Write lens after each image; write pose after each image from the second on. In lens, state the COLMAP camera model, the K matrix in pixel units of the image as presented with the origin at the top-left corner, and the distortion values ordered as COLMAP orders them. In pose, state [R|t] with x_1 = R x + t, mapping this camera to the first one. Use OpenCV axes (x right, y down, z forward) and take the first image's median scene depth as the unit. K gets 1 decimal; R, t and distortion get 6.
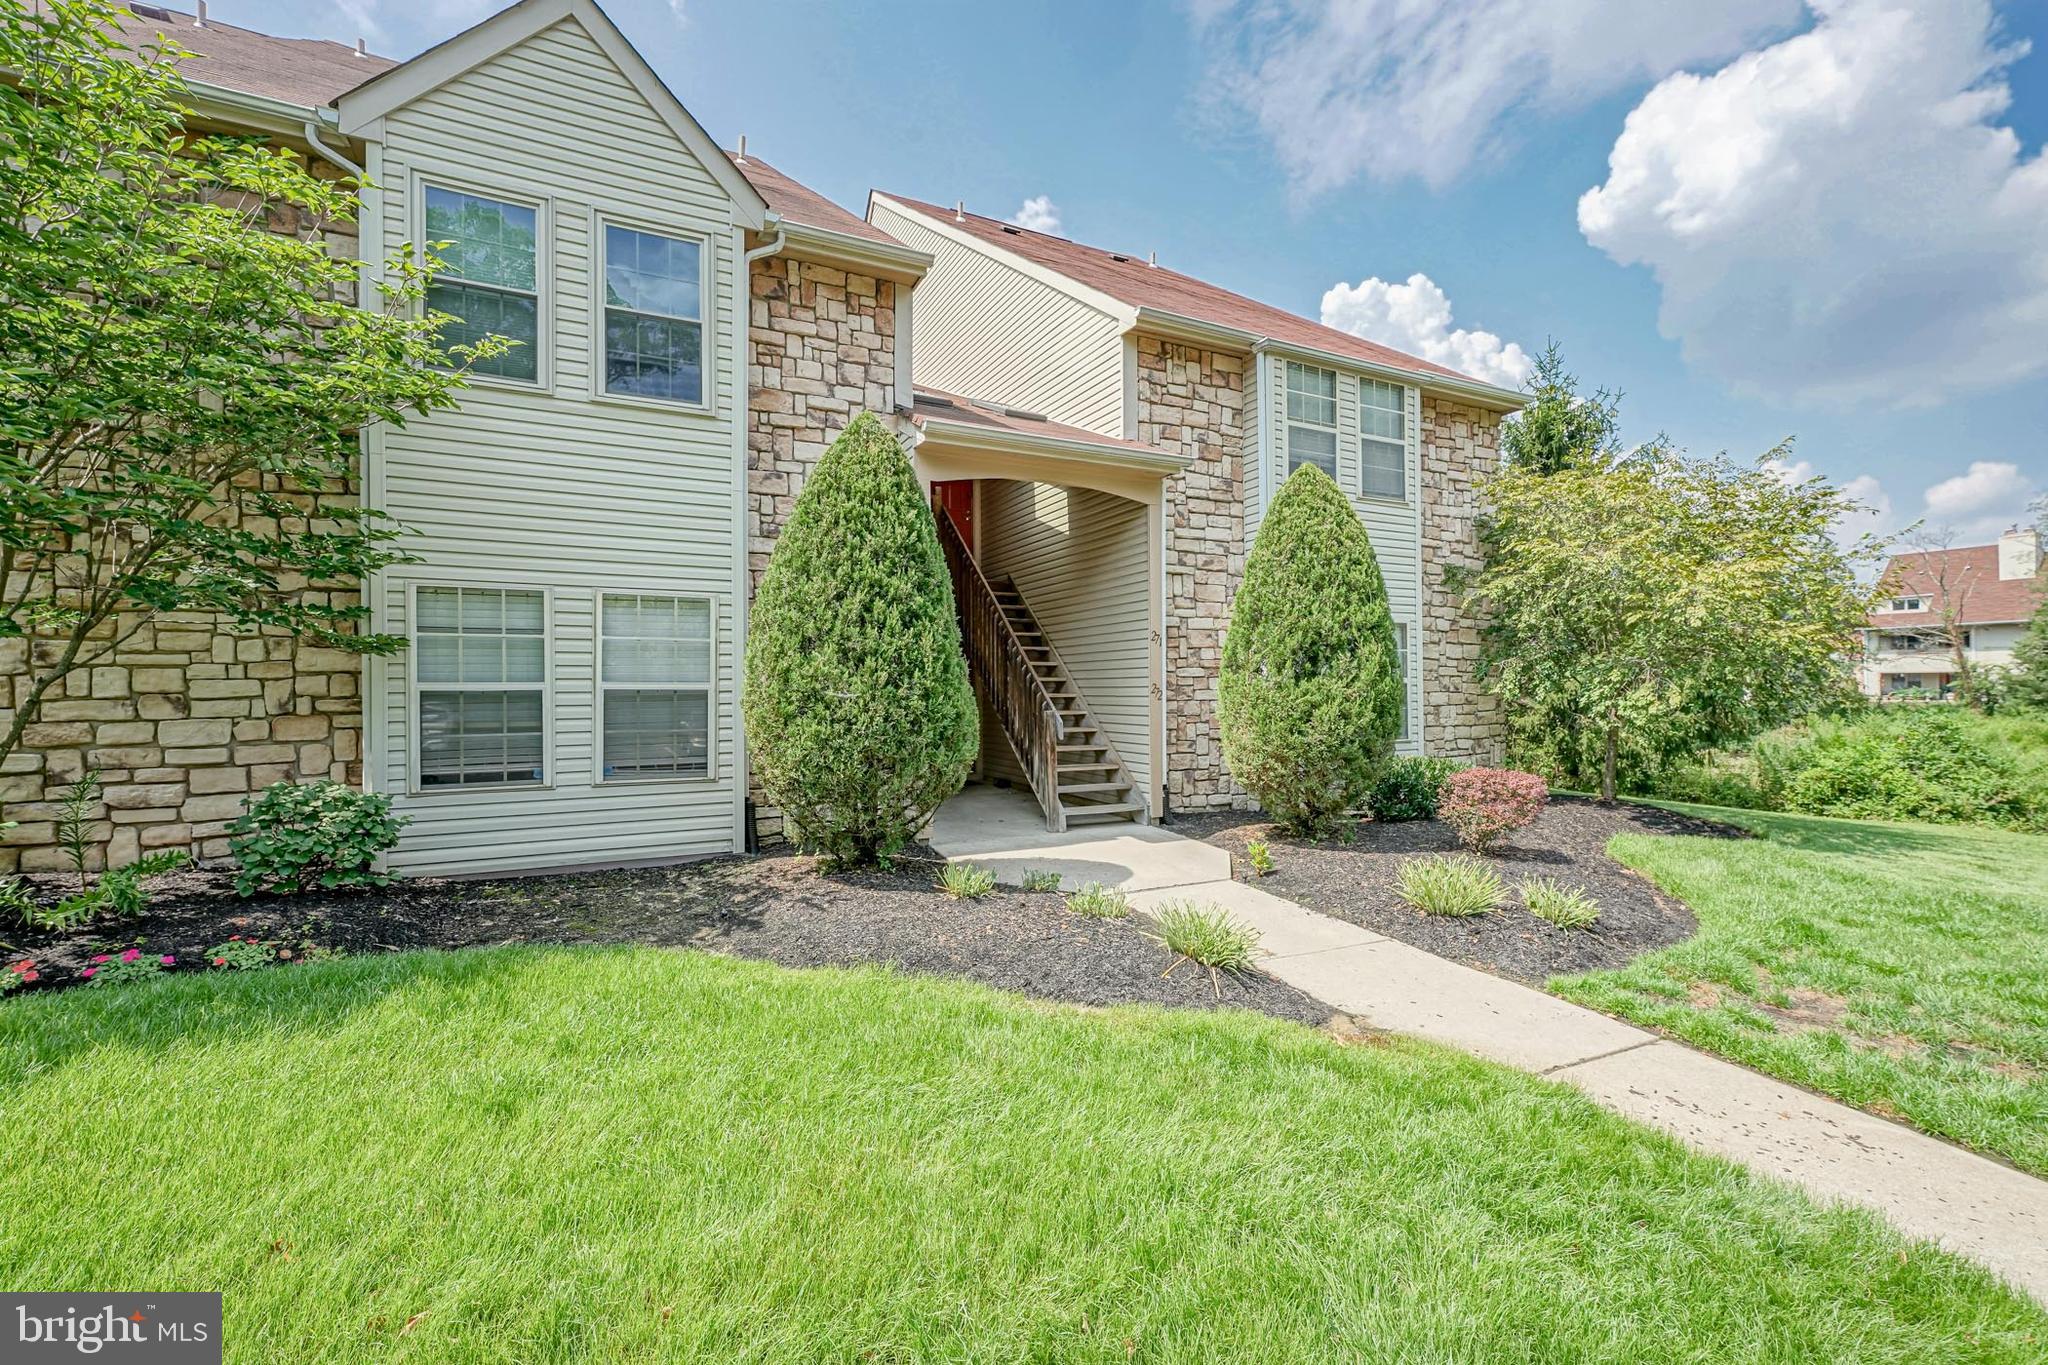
lens RADIAL K [[873.5, 0, 1023.1], [0, 873.5, 688.2], [0, 0, 1]] dist [-0.000402, 0.000048]
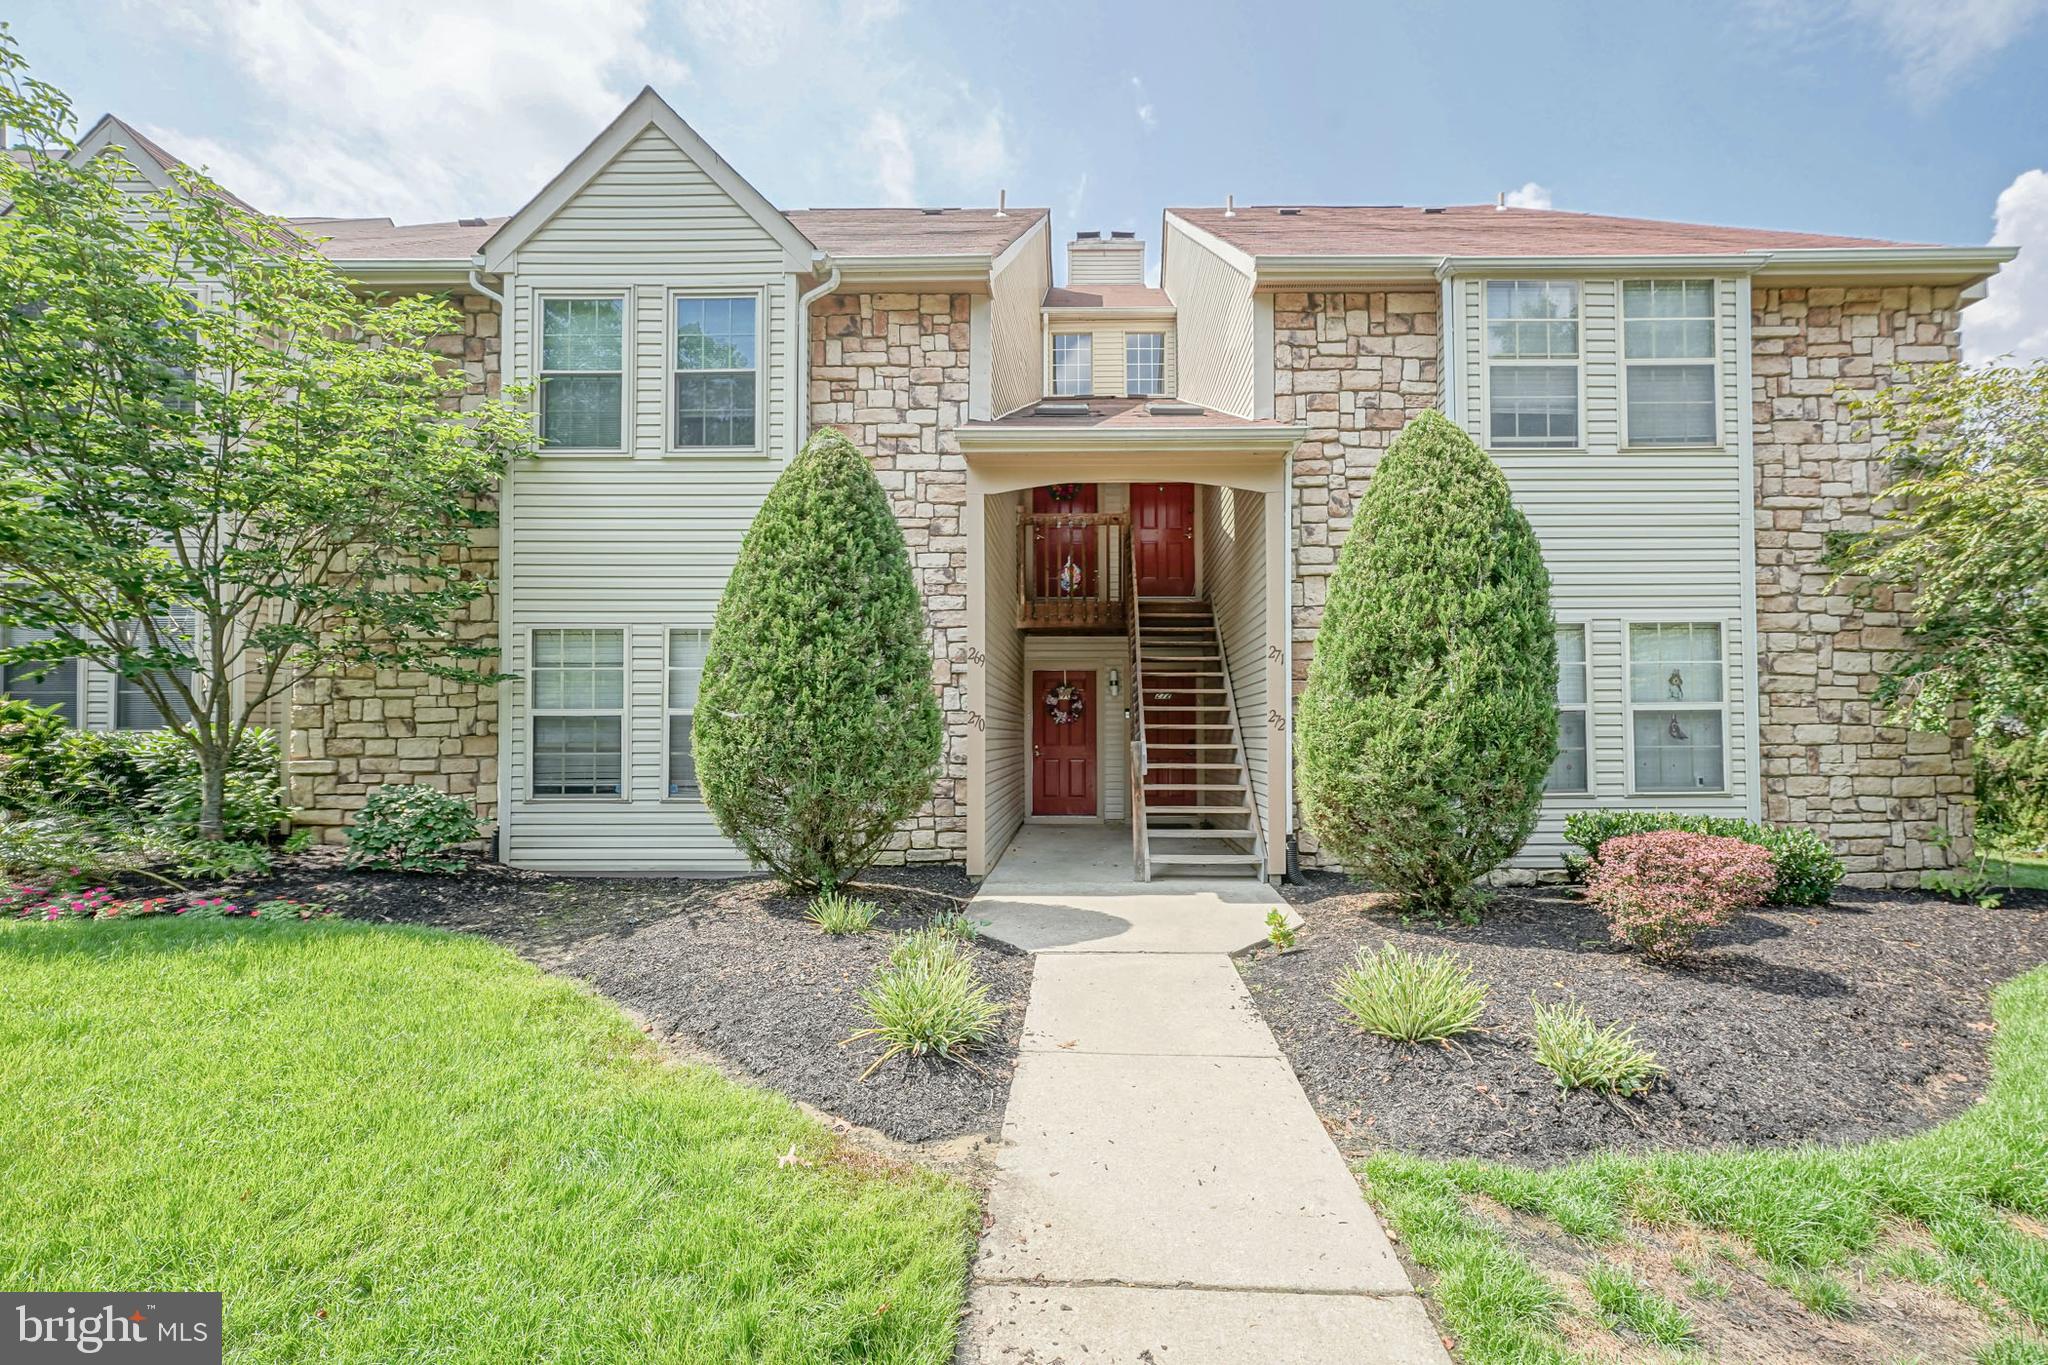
lens RADIAL K [[890.1, 0, 1058.4], [0, 890.1, 720.8], [0, 0, 1]] dist [-0.000290, 0.000108]
pose [[0.885846, -0.003594, -0.463966, 0.418761], [-0.003319, 0.999895, -0.014082, 0.019893], [0.463968, 0.014015, 0.885741, 0.197192]]
